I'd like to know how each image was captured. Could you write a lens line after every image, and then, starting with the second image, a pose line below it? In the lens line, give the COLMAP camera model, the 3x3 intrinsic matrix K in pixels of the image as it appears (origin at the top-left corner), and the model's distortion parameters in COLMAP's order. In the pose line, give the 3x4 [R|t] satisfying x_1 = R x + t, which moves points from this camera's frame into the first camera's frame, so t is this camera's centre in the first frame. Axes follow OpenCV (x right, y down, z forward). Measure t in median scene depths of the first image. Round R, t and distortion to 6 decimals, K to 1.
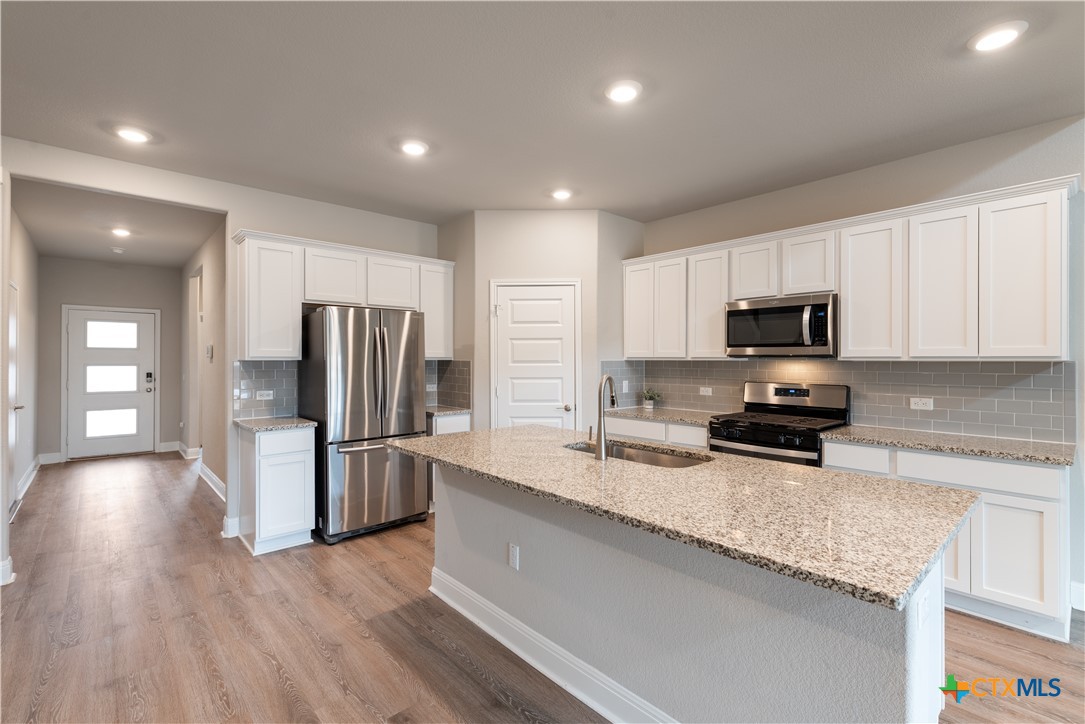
lens RADIAL K [[477.1, 0, 542.5], [0, 477.1, 362.0], [0, 0, 1]] dist [-0.000648, -0.000607]
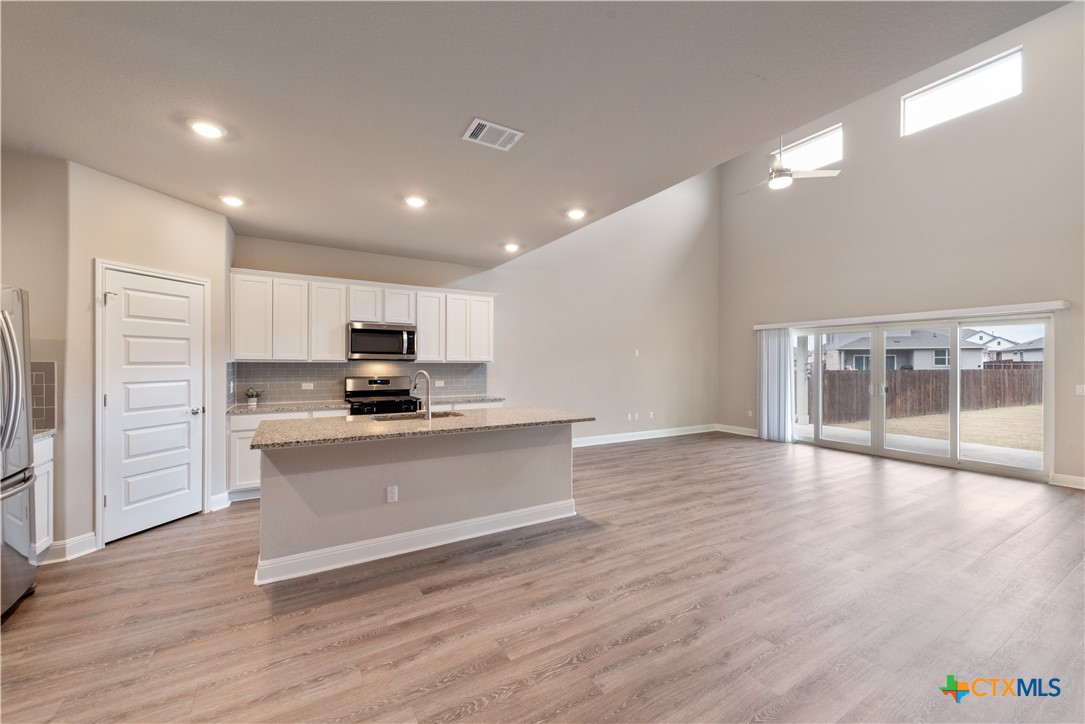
lens RADIAL K [[421.4, 0, 542.5], [0, 421.4, 362.0], [0, 0, 1]] dist [0.000928, 0.000066]
pose [[0.211921, 0.002902, 0.977283, -0.790880], [0.000834, 0.999995, -0.003150, 0.000104], [-0.977287, 0.001483, 0.211917, 0.167515]]
